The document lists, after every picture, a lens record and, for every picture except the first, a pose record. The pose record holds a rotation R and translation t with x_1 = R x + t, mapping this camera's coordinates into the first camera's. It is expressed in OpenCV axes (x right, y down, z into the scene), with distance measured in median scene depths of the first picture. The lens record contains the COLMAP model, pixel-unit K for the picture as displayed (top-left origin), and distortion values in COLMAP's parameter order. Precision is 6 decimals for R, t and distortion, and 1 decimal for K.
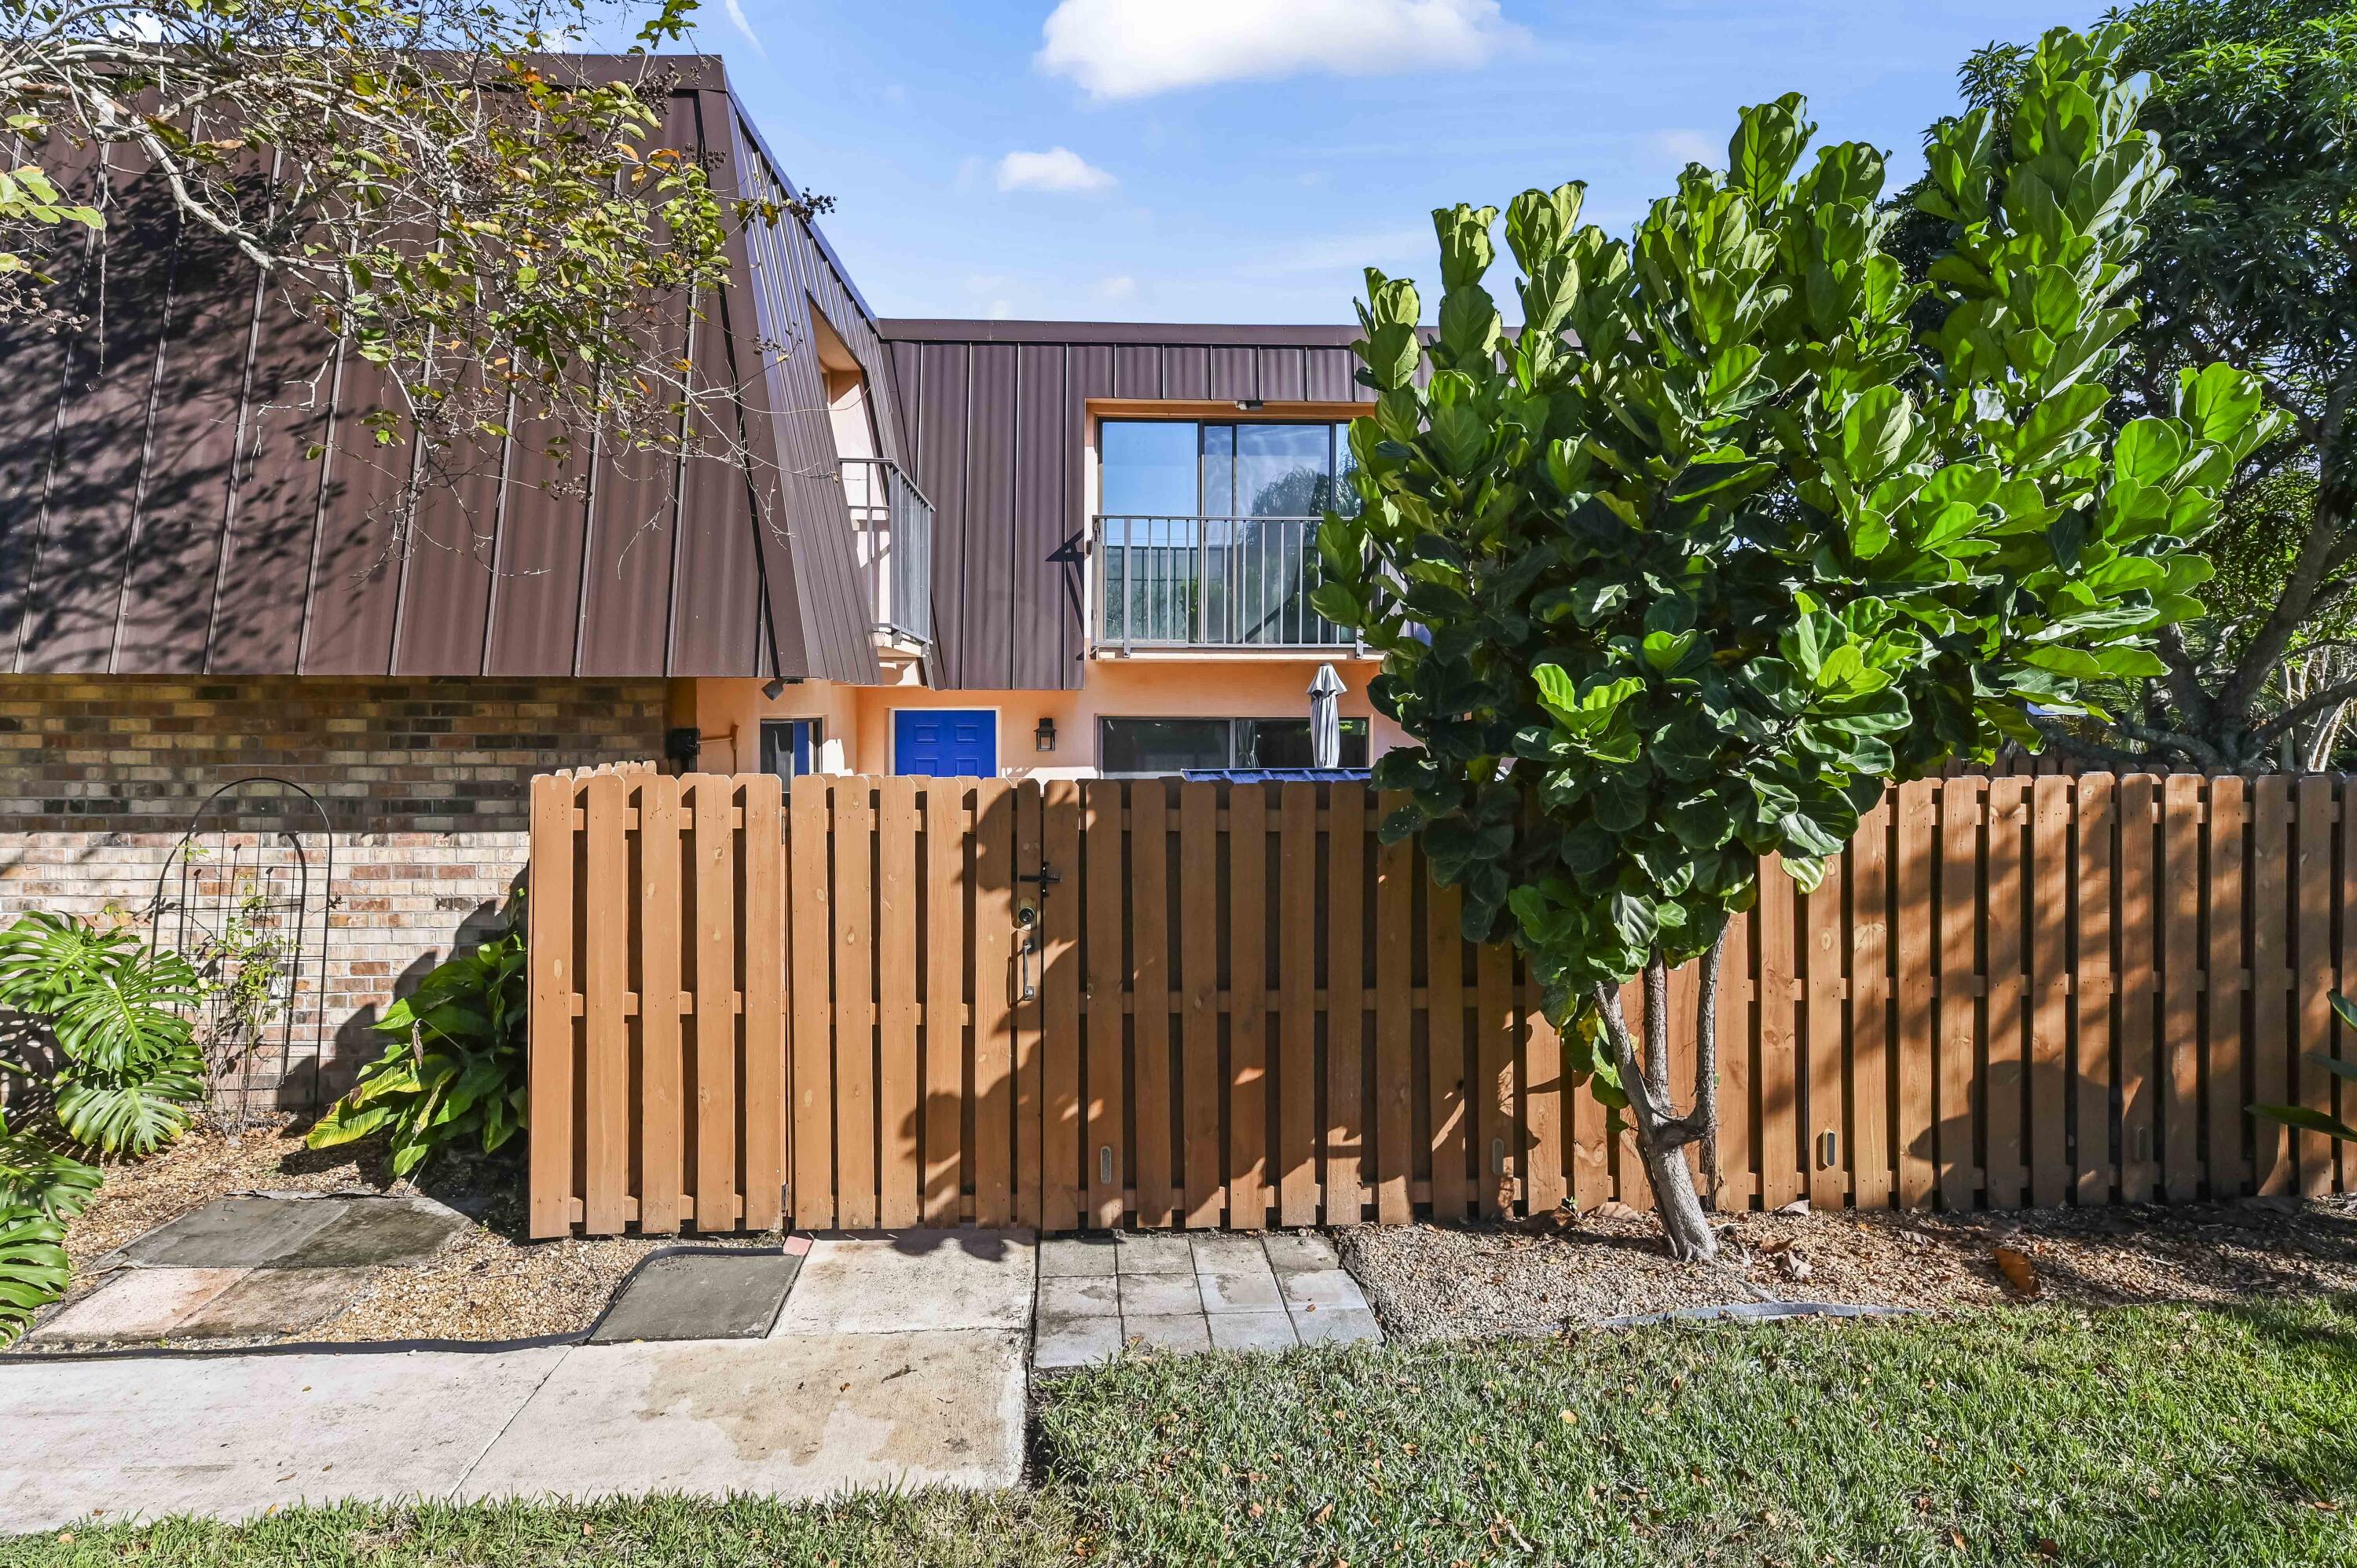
lens RADIAL K [[1256.3, 0, 1178.5], [0, 1256.3, 784.0], [0, 0, 1]] dist [-0.000215, -0.000162]
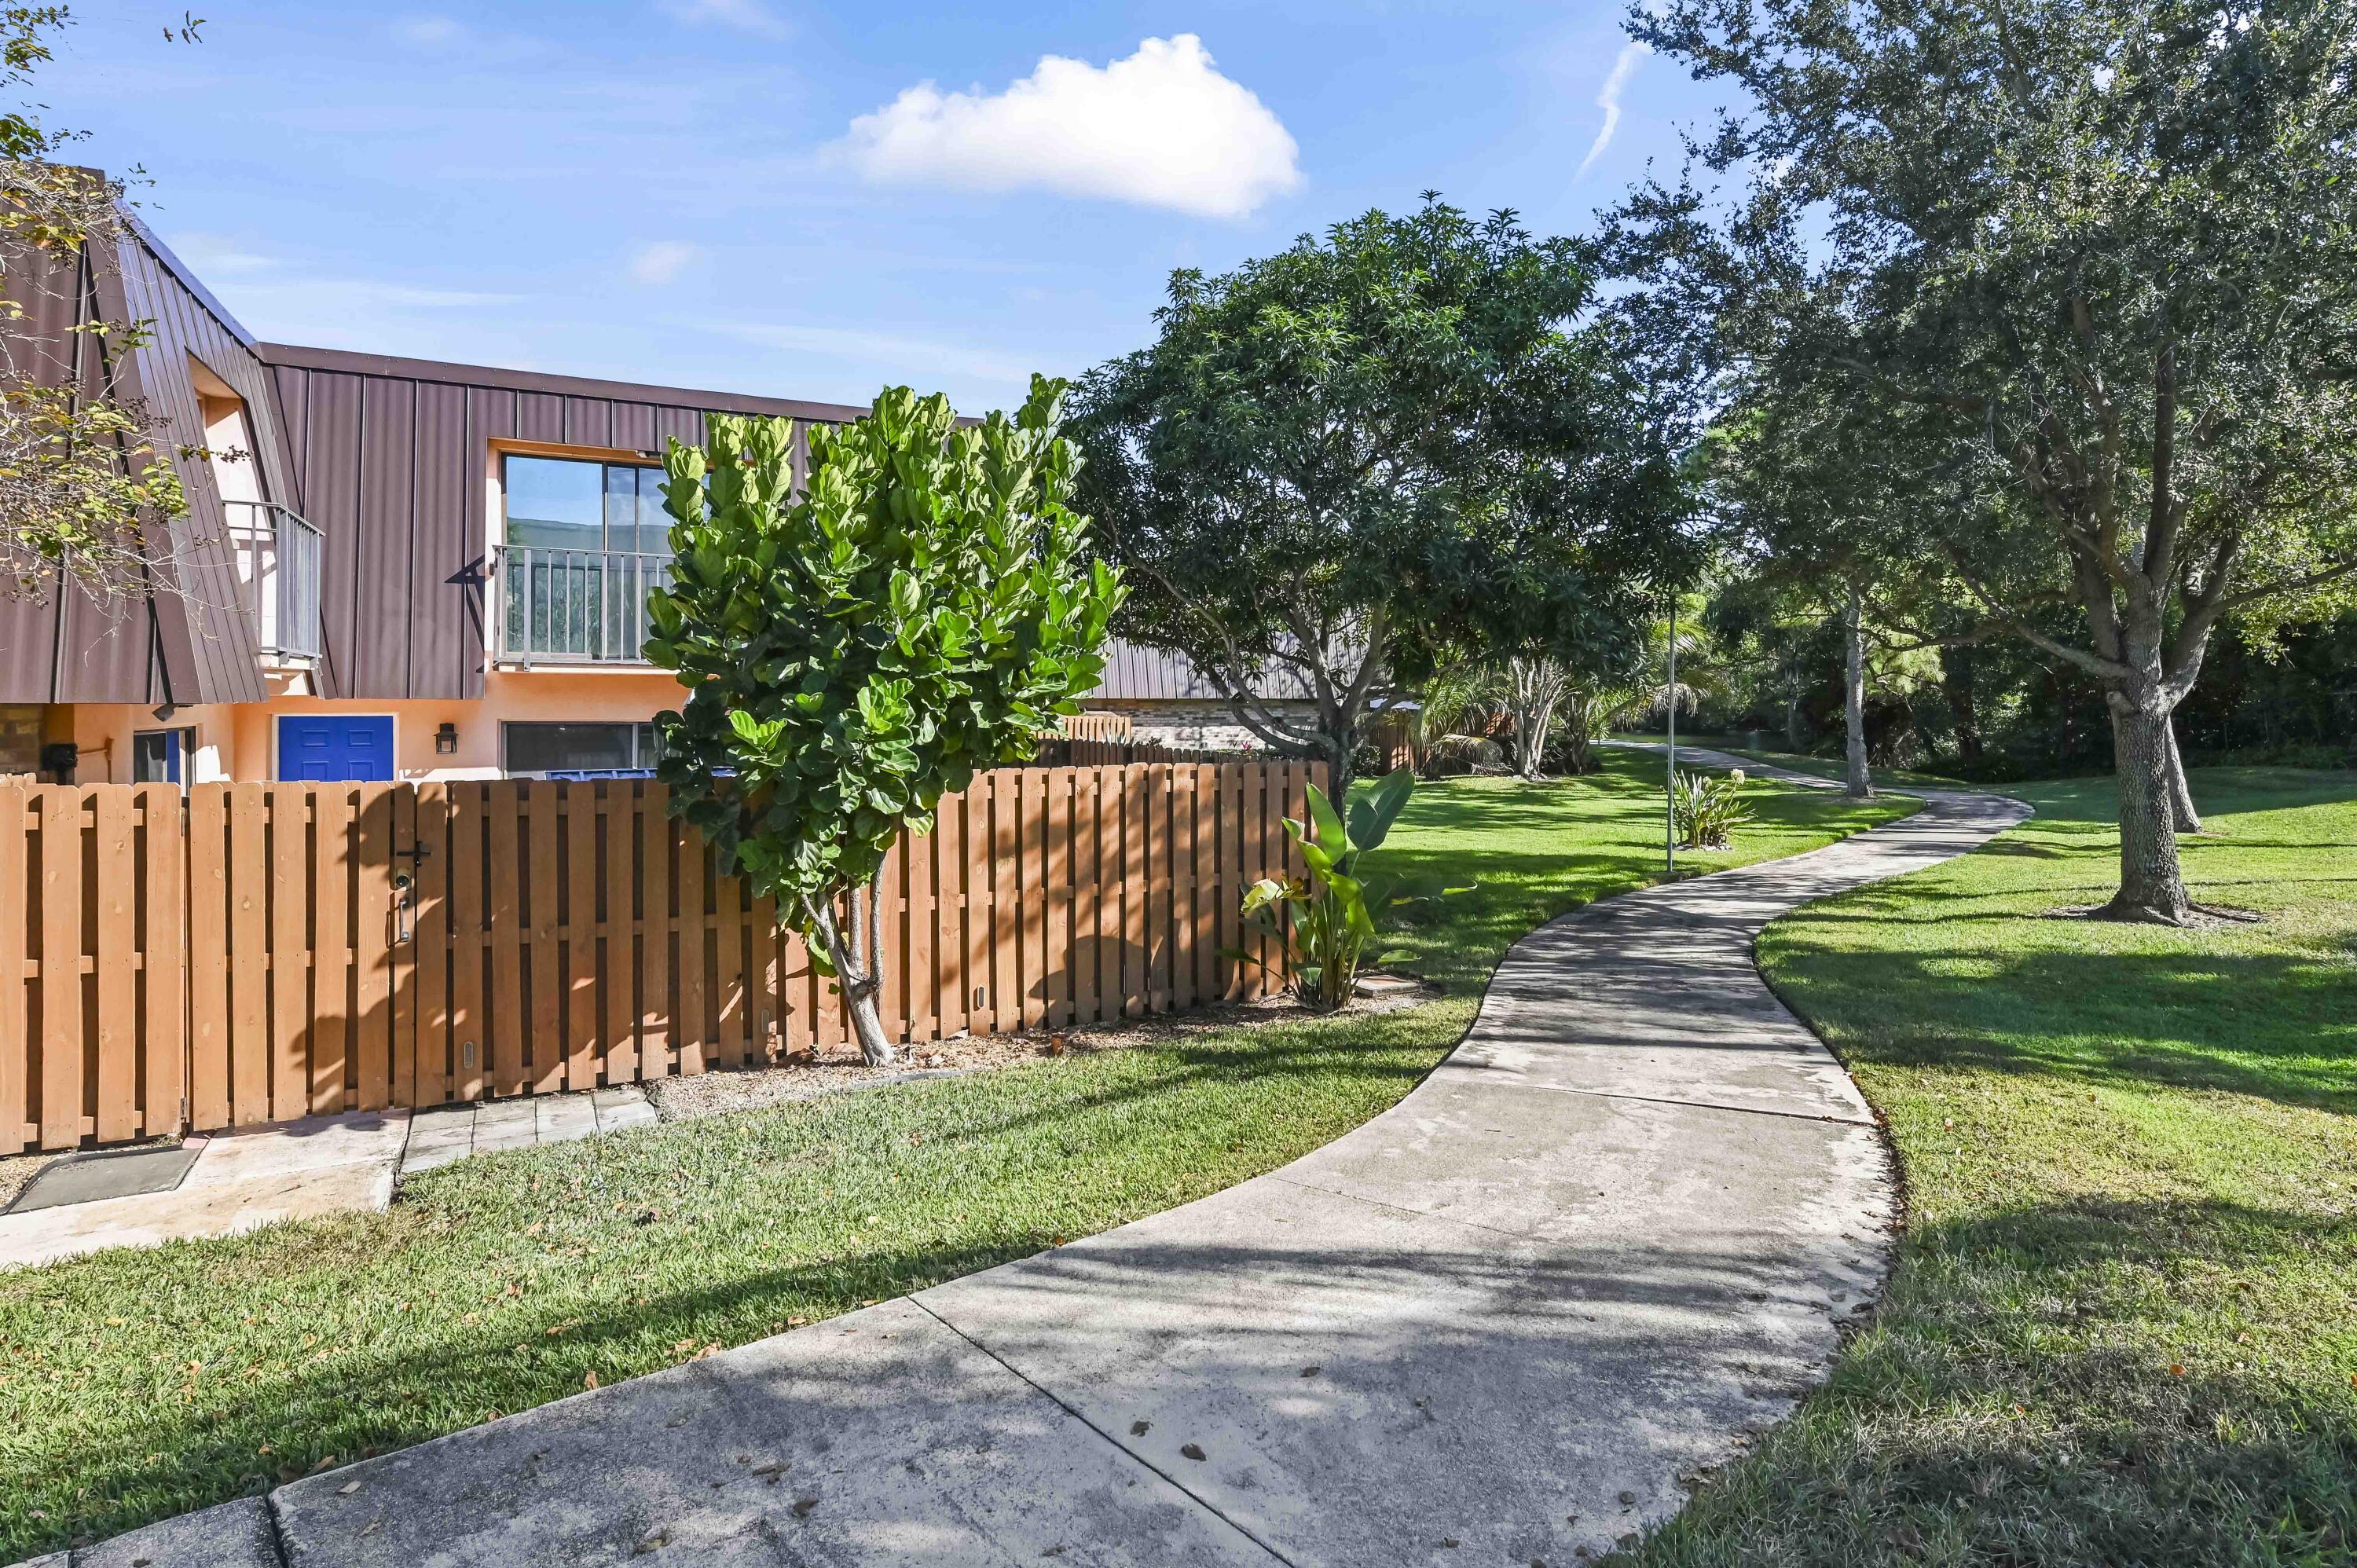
lens RADIAL K [[1221.9, 0, 1181.0], [0, 1221.9, 729.4], [0, 0, 1]] dist [0.004520, 0.000332]
pose [[0.914067, -0.005772, 0.405523, 0.115841], [0.020058, 0.999318, -0.030989, -0.002779], [-0.405068, 0.036461, 0.913559, -0.579919]]
